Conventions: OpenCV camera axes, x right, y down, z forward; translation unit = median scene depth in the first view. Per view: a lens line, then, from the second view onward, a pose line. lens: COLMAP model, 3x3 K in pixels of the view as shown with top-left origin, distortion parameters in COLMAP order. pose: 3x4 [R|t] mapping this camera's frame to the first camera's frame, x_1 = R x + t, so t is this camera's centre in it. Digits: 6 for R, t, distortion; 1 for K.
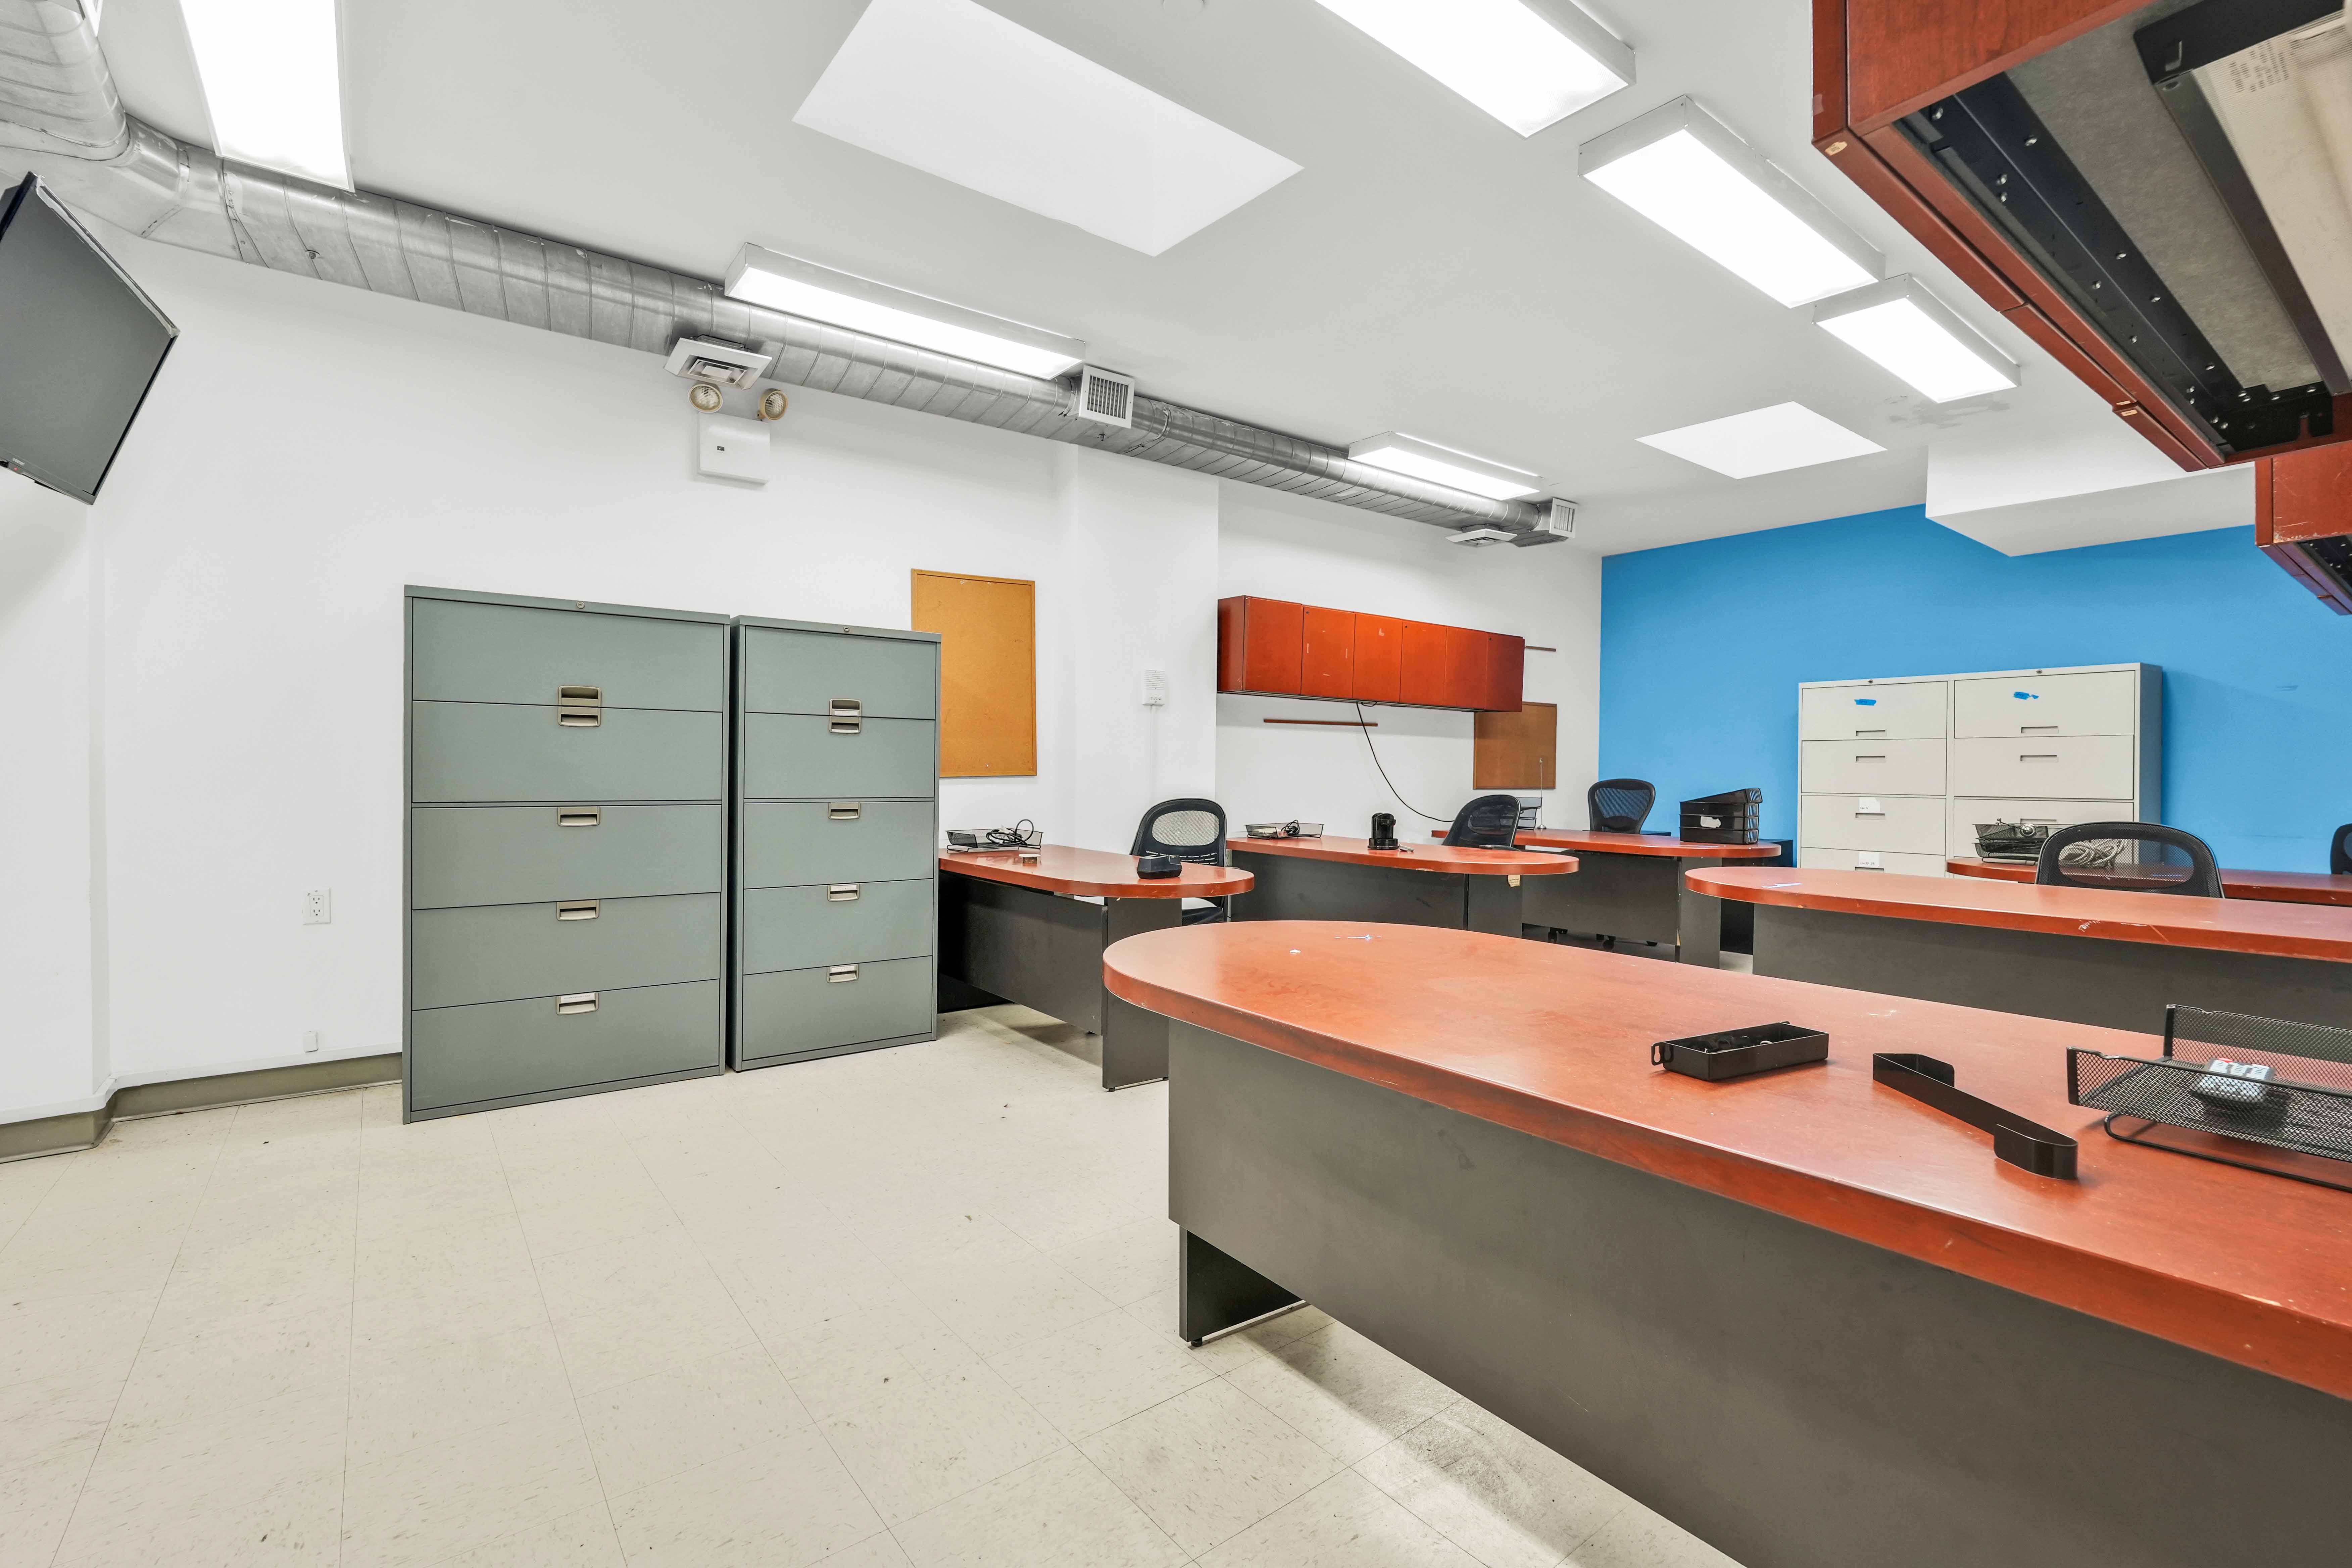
lens RADIAL K [[1042.5, 0, 1182.6], [0, 1042.5, 772.8], [0, 0, 1]] dist [-0.011859, 0.002329]
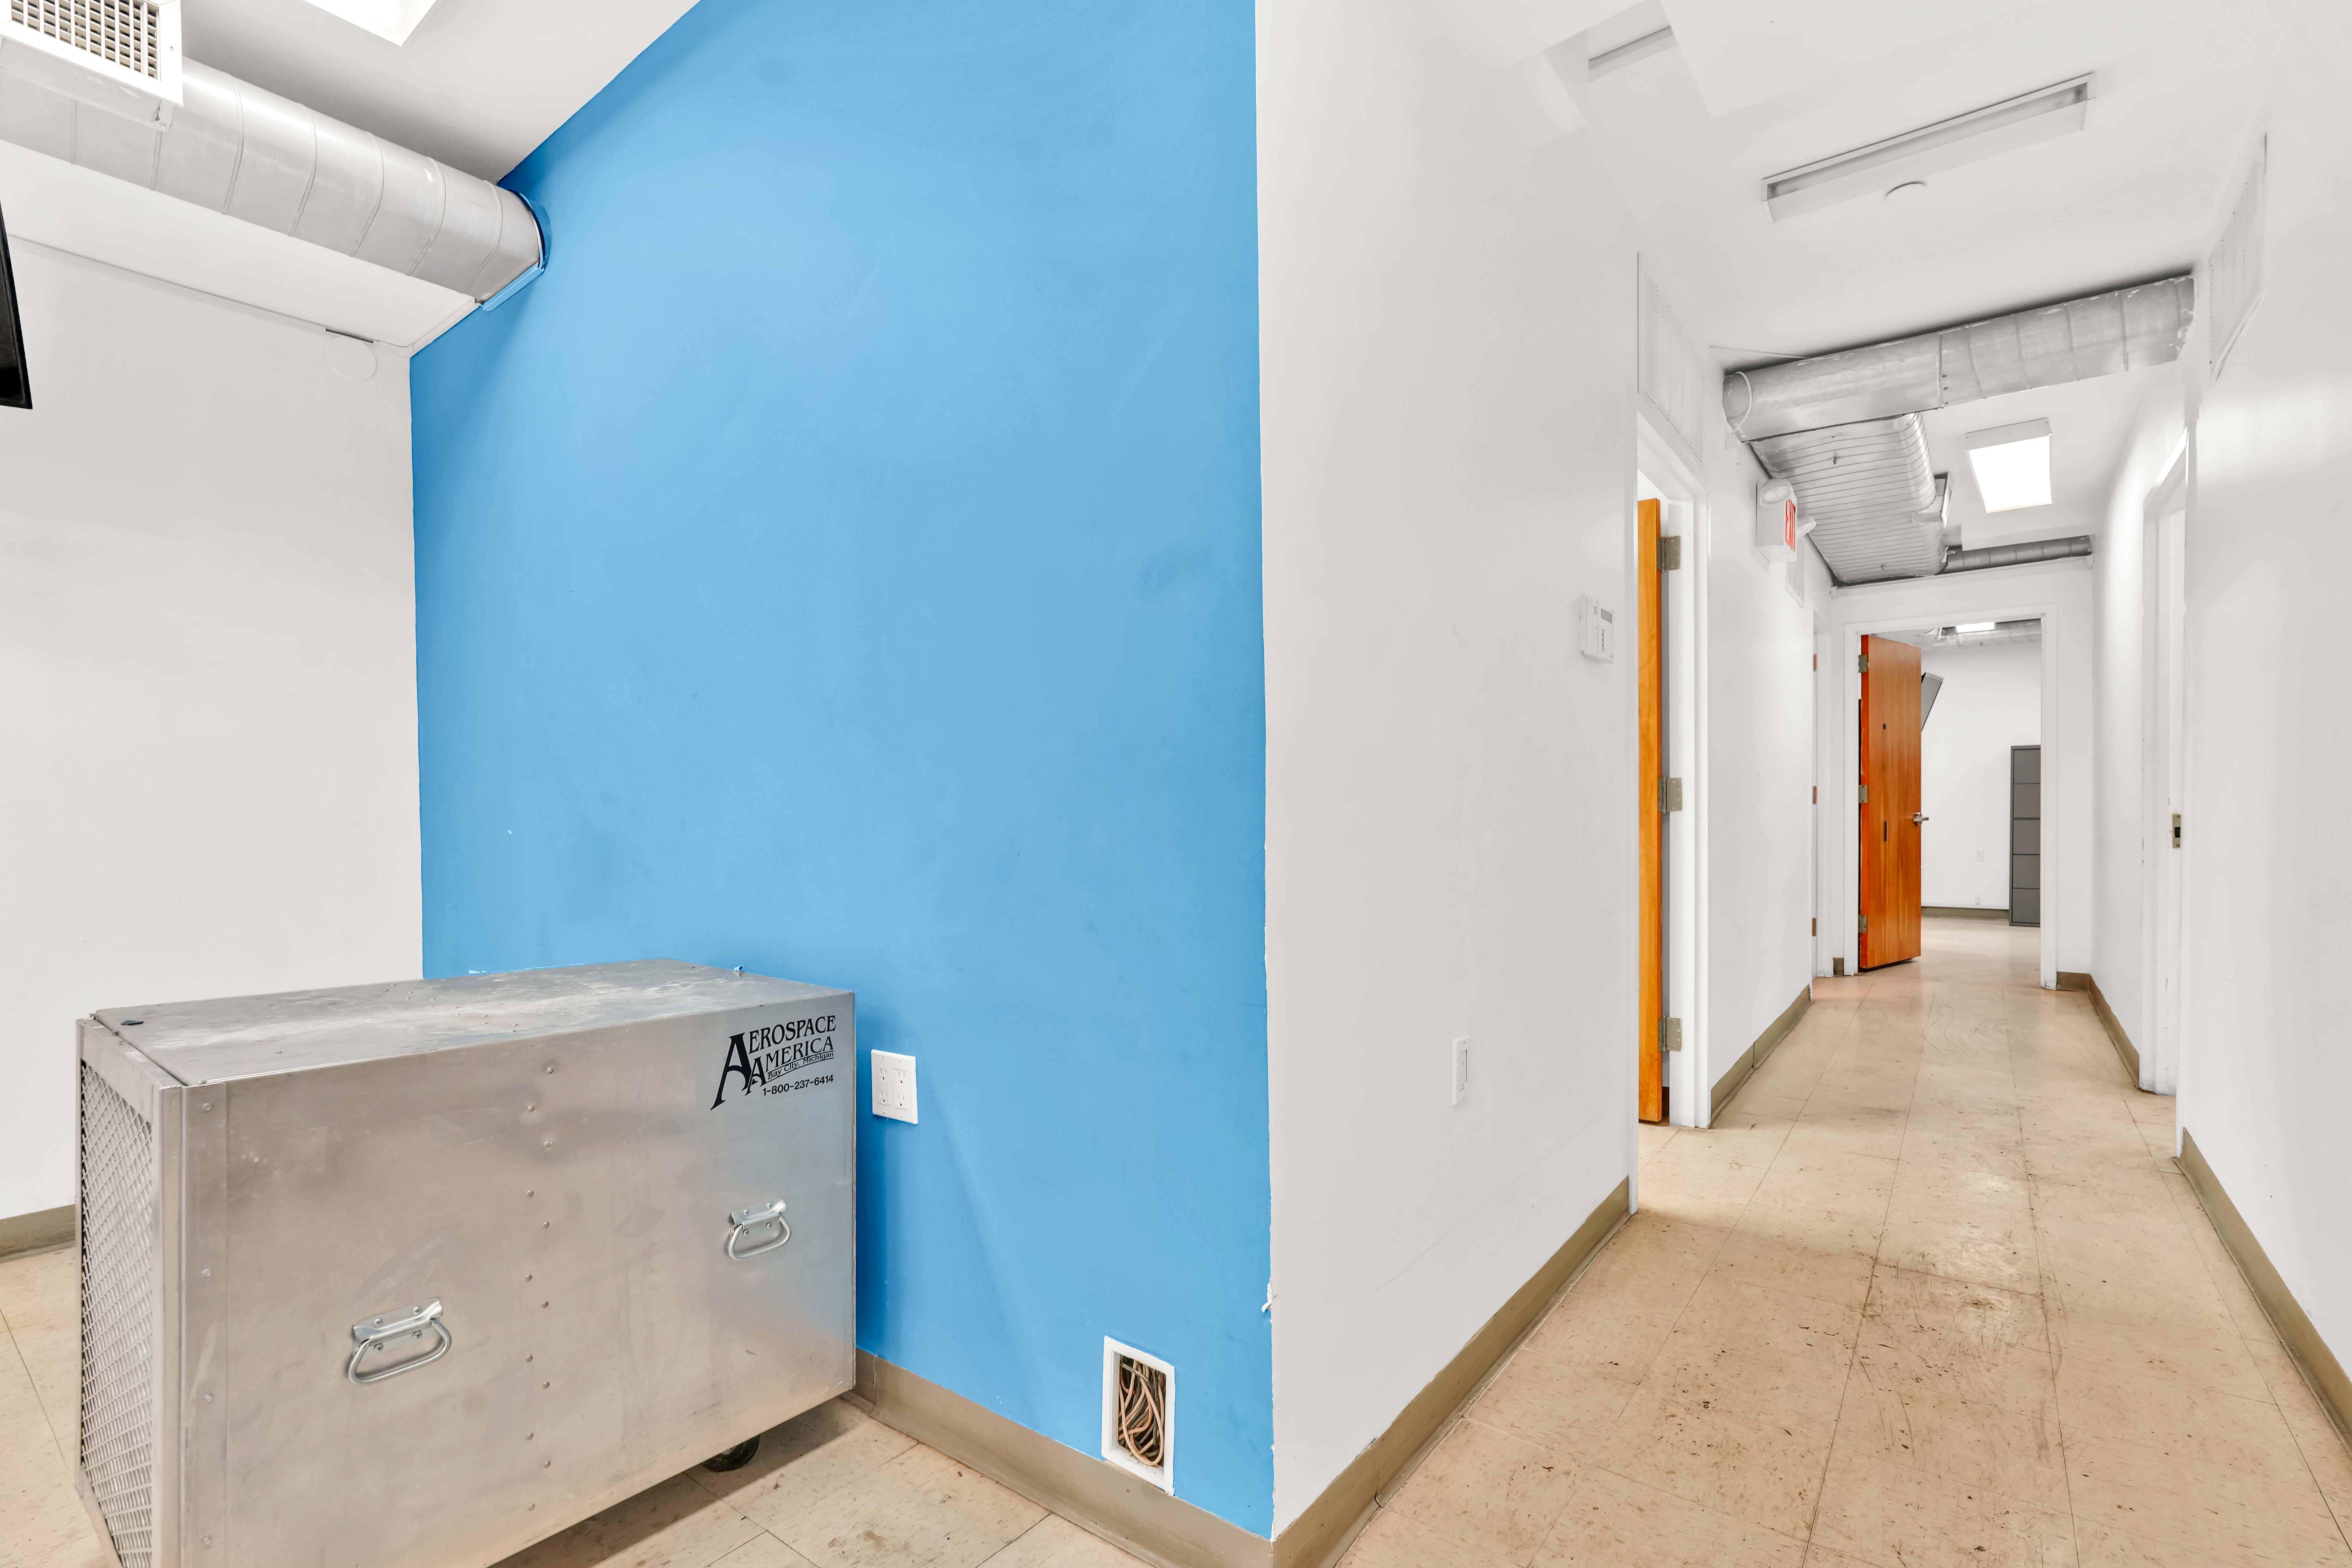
lens RADIAL K [[1042.5, 0, 1171.5], [0, 1042.5, 819.6], [0, 0, 1]] dist [-0.011859, 0.002329]
pose [[0.254615, -0.002112, -0.967040, 1.216472], [-0.004496, 0.999984, -0.003367, 0.044066], [0.967032, 0.005205, 0.254601, -1.680680]]
